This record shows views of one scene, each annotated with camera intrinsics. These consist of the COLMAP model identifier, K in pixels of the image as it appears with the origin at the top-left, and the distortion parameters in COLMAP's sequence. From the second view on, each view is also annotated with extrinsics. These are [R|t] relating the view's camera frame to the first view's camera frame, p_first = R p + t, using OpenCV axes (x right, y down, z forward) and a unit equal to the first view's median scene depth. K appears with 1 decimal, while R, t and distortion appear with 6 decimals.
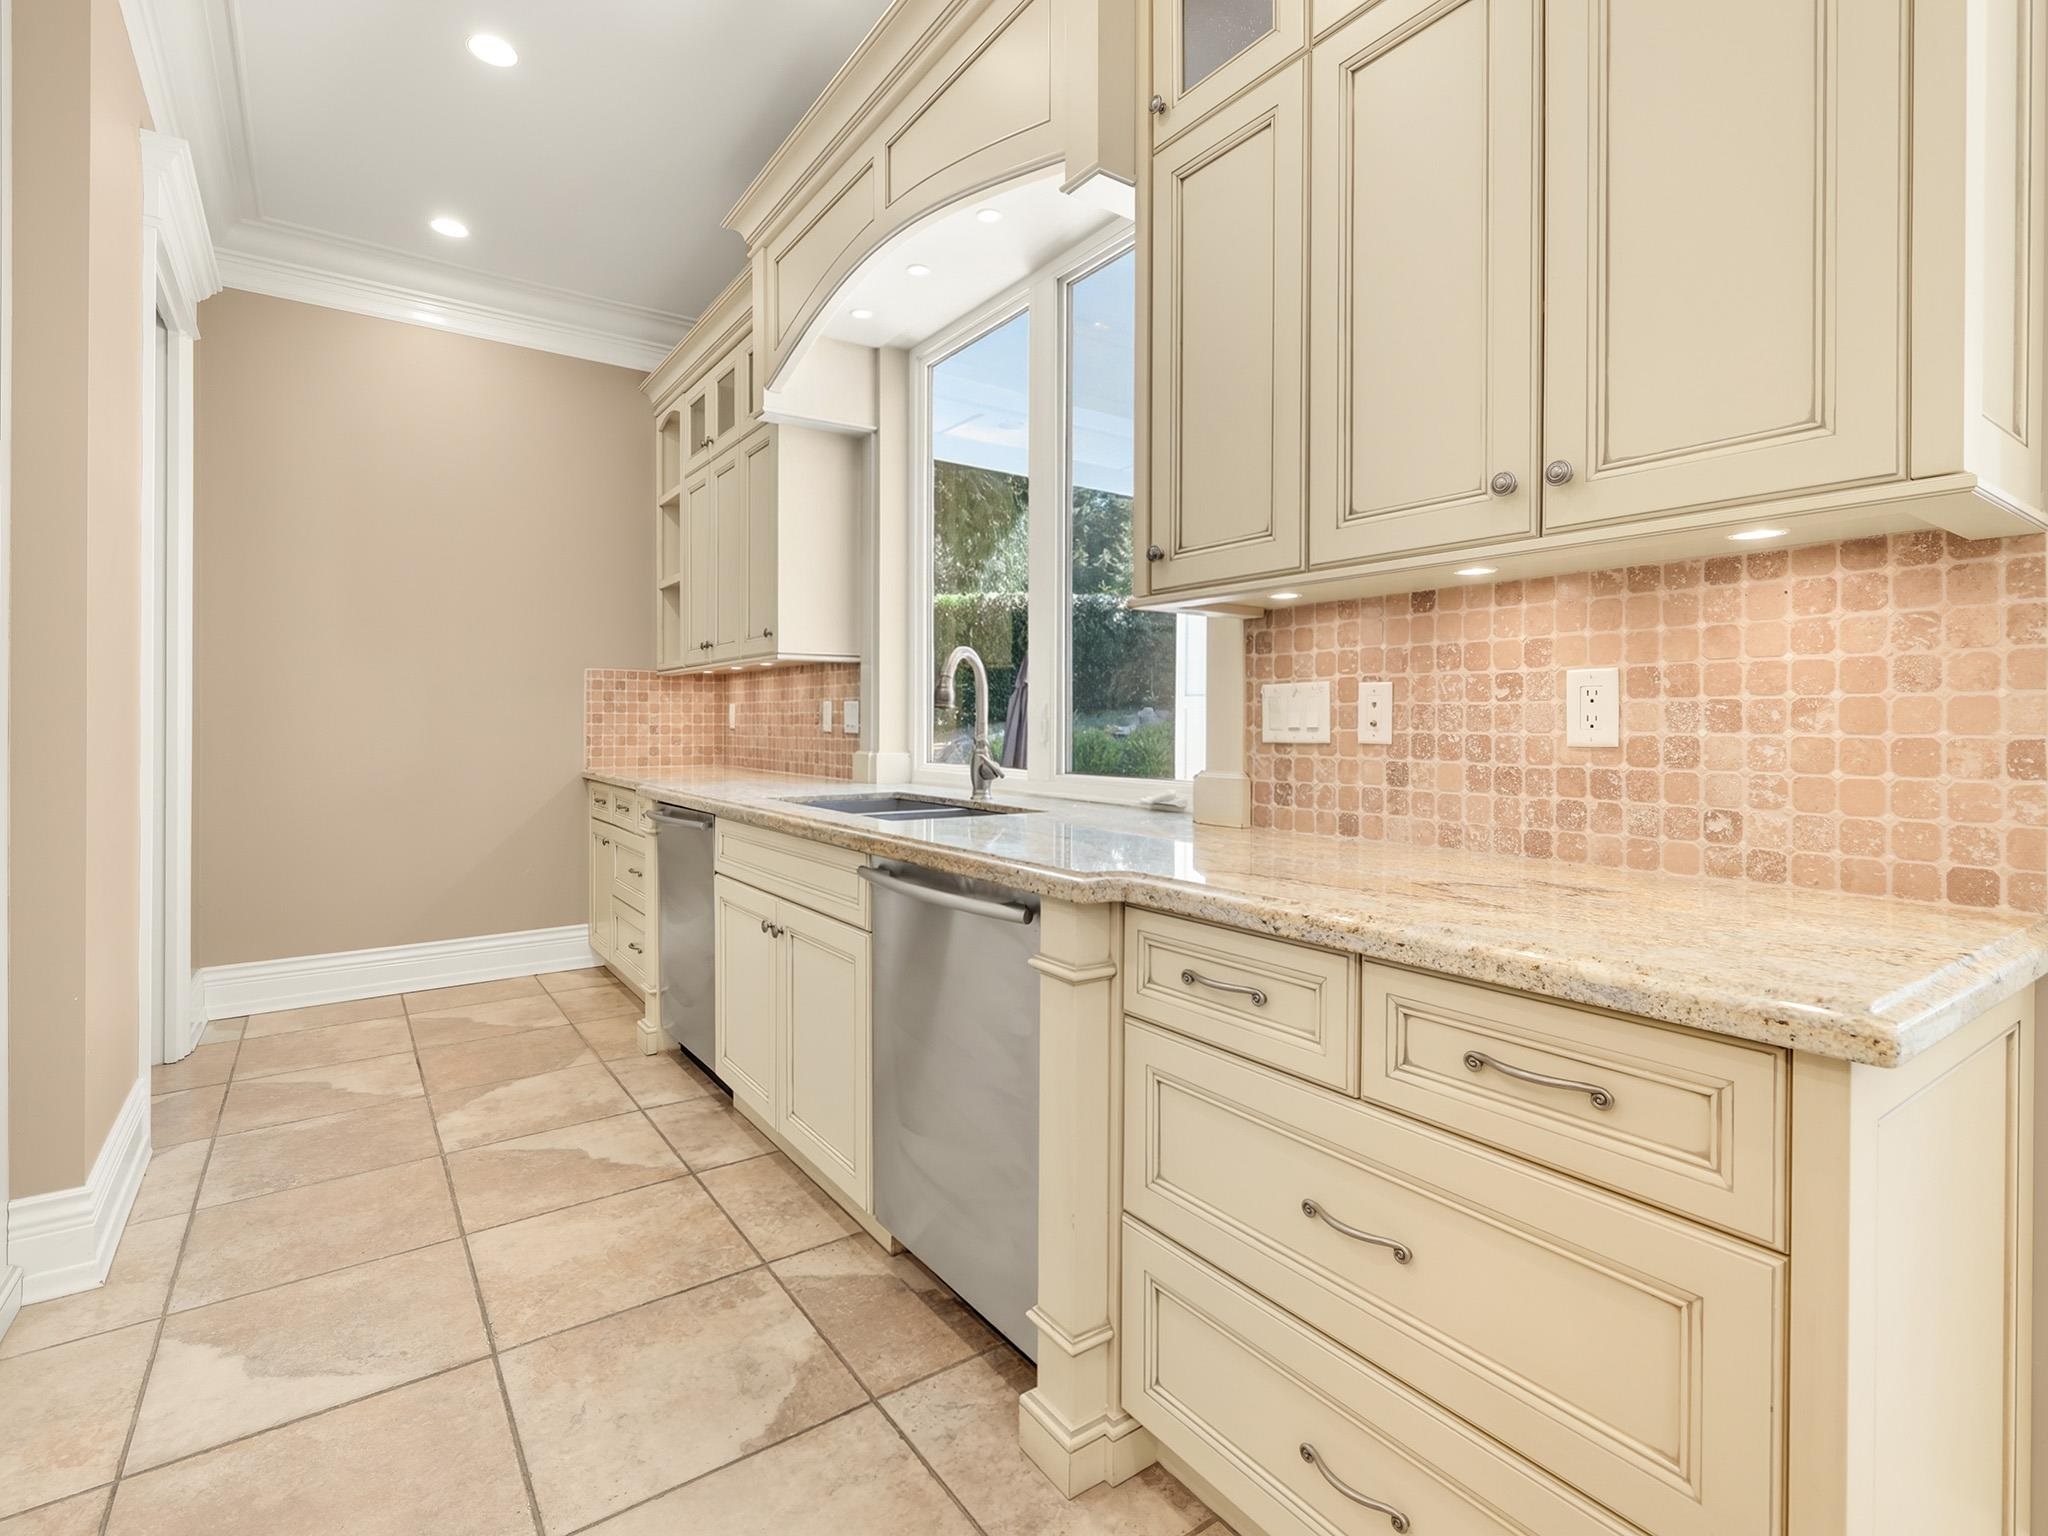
lens RADIAL K [[984.9, 0, 1028.2], [0, 984.9, 730.2], [0, 0, 1]] dist [-0.002168, 0.000446]
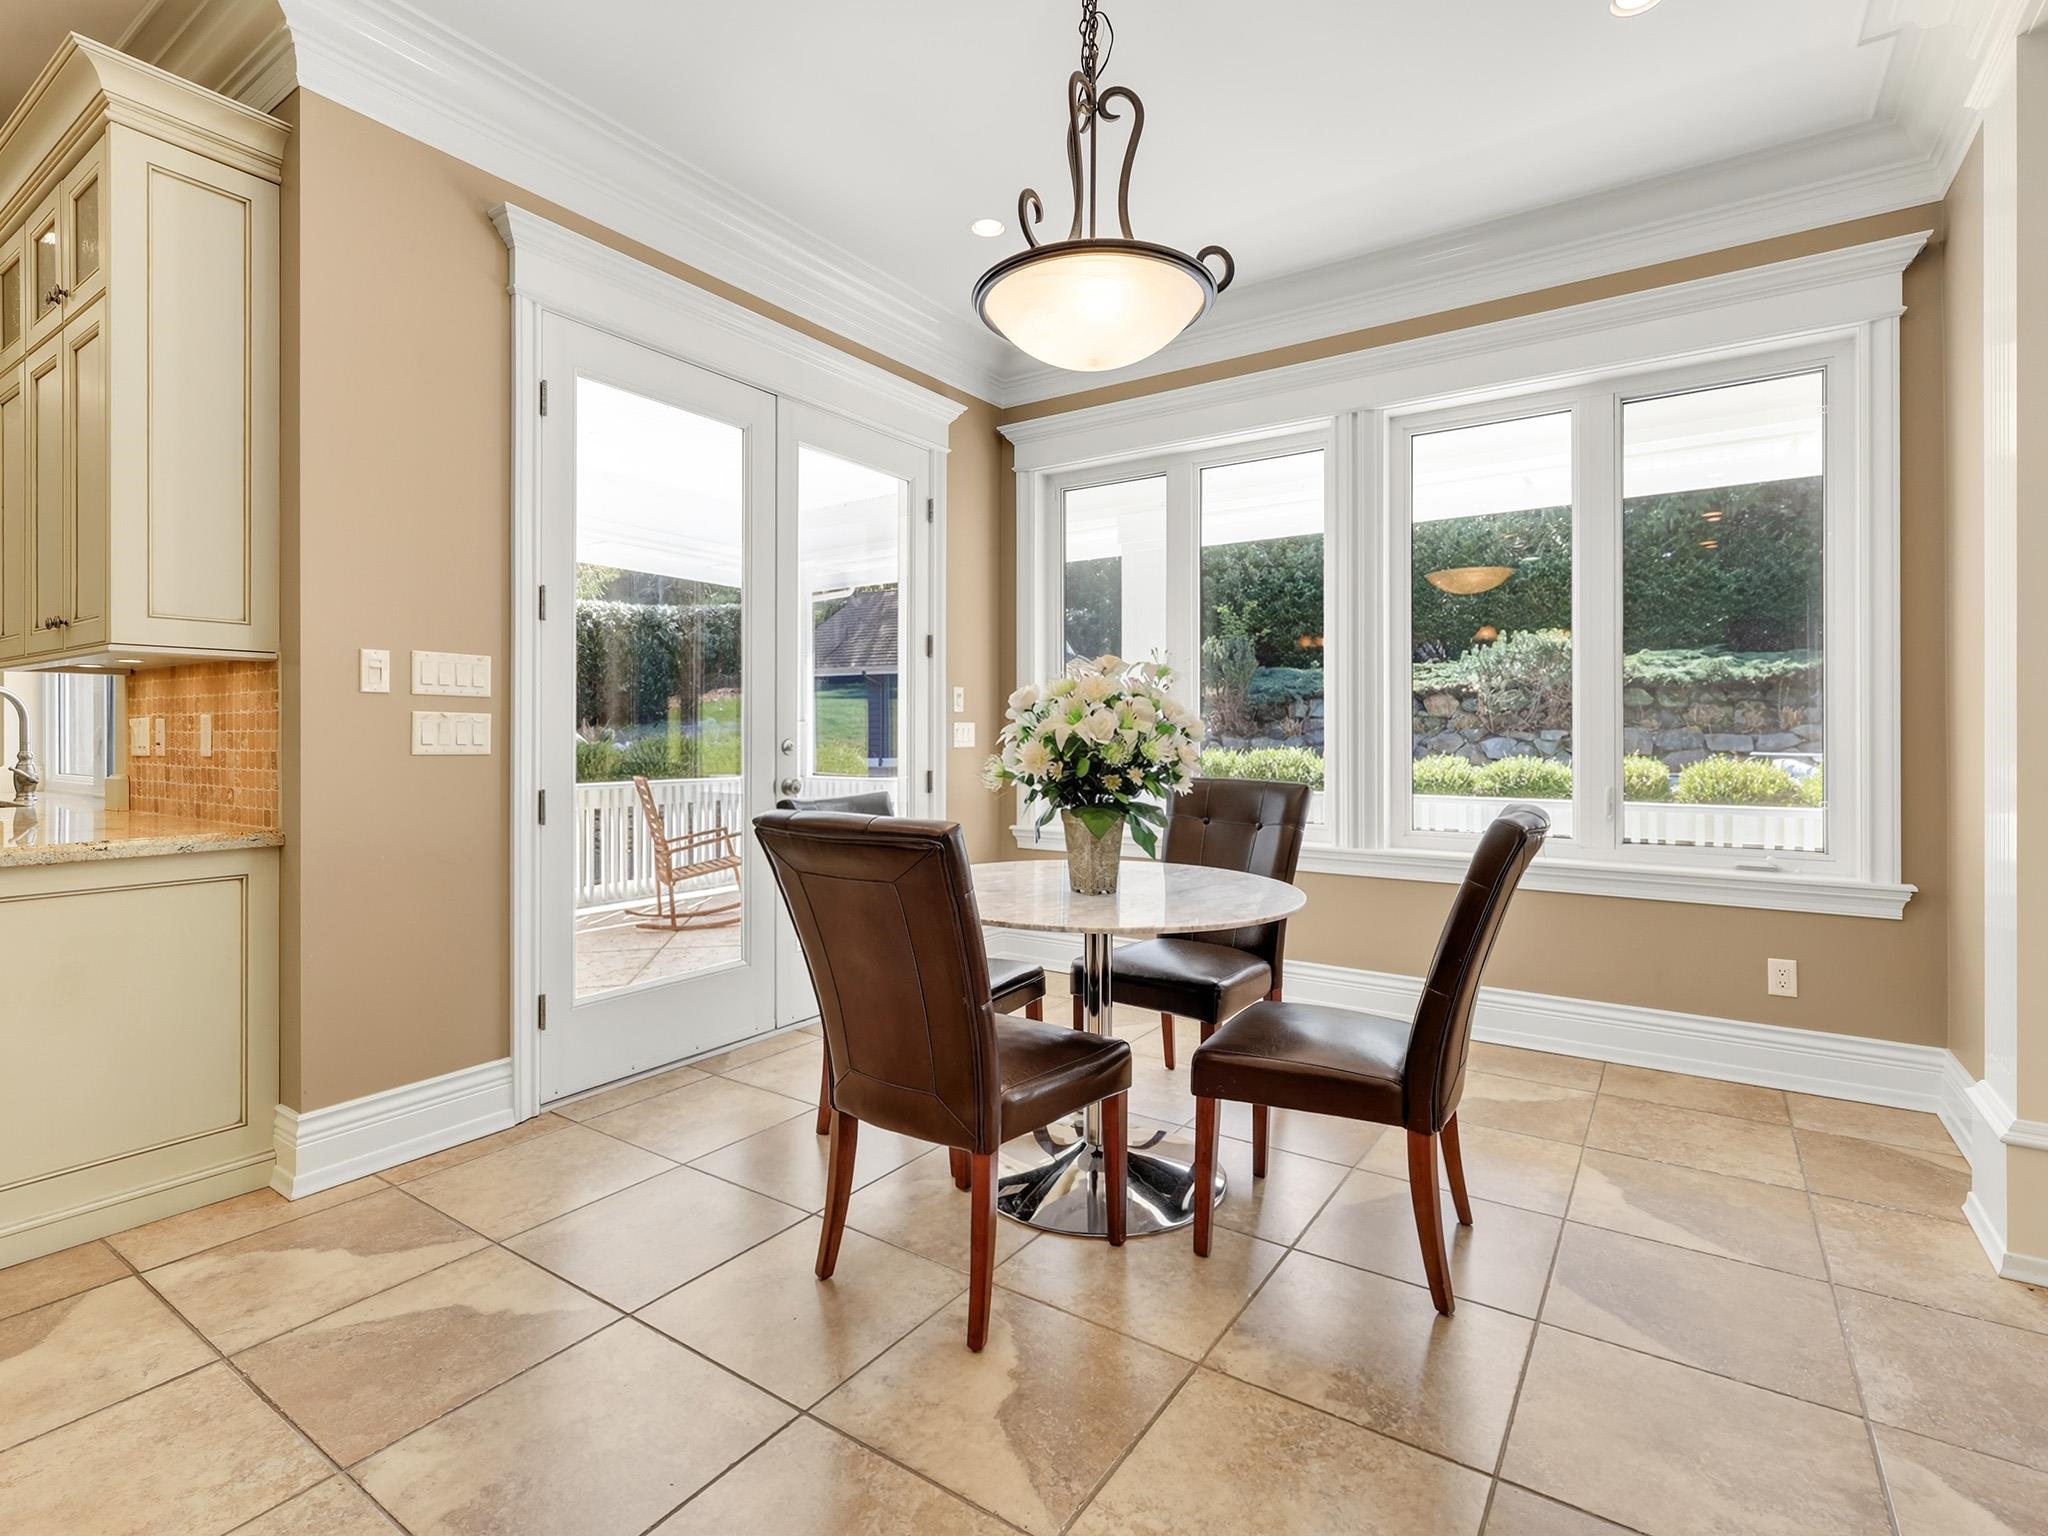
lens RADIAL K [[984.9, 0, 1030.3], [0, 984.9, 748.9], [0, 0, 1]] dist [-0.002168, 0.000446]
pose [[0.936740, -0.011515, 0.349836, 0.535831], [0.007855, 0.999899, 0.011880, -0.002346], [-0.349938, -0.008380, 0.936735, -0.502300]]
